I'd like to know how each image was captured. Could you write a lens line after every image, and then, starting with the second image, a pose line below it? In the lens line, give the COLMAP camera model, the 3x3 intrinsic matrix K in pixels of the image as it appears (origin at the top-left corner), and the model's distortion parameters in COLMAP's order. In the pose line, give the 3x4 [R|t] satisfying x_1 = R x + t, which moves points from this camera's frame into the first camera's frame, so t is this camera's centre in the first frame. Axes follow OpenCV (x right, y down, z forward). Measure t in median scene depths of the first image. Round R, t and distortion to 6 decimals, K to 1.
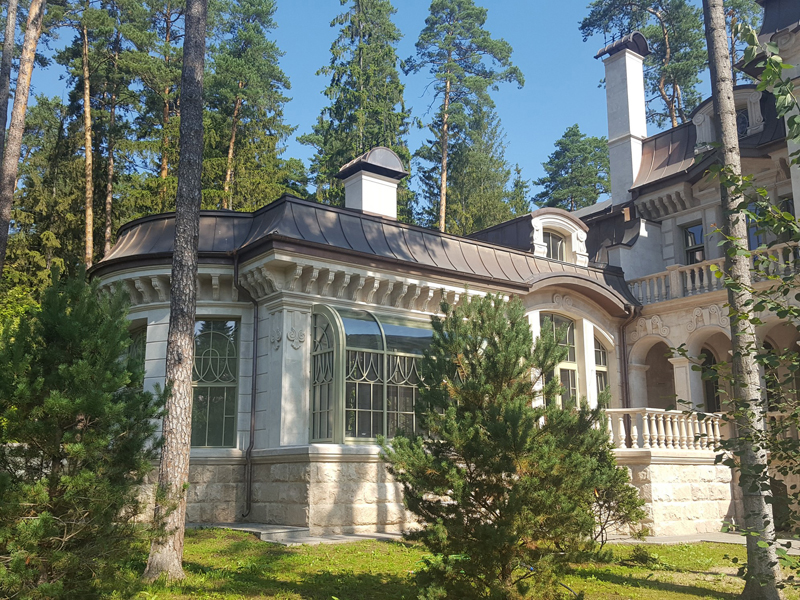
lens RADIAL K [[811.3, 0, 368.5], [0, 811.3, 301.6], [0, 0, 1]] dist [0.172718, -0.355707]
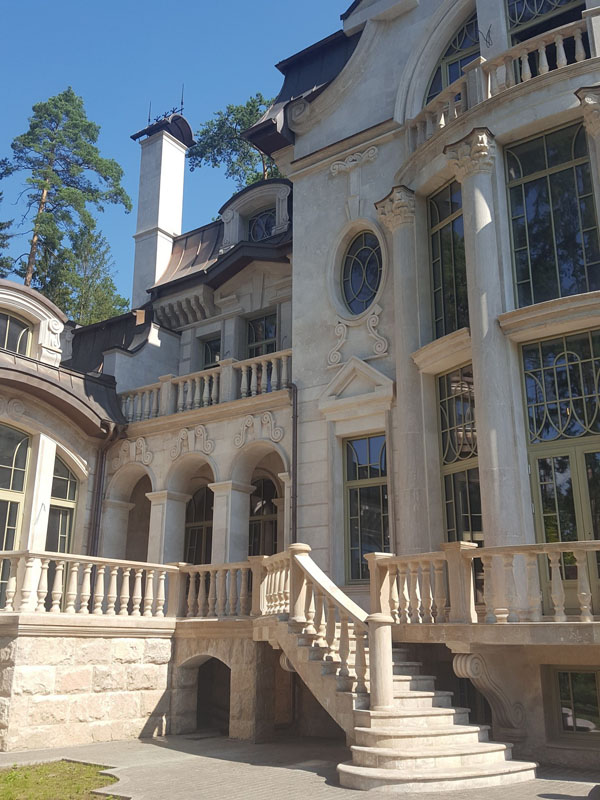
lens RADIAL K [[811.3, 0, 265.4], [0, 811.3, 367.9], [0, 0, 1]] dist [0.172718, -0.355707]
pose [[0.959105, 0.104010, 0.263248, 0.247086], [-0.072548, 0.989303, -0.126558, 0.040198], [-0.273595, 0.102284, 0.956391, 0.216874]]
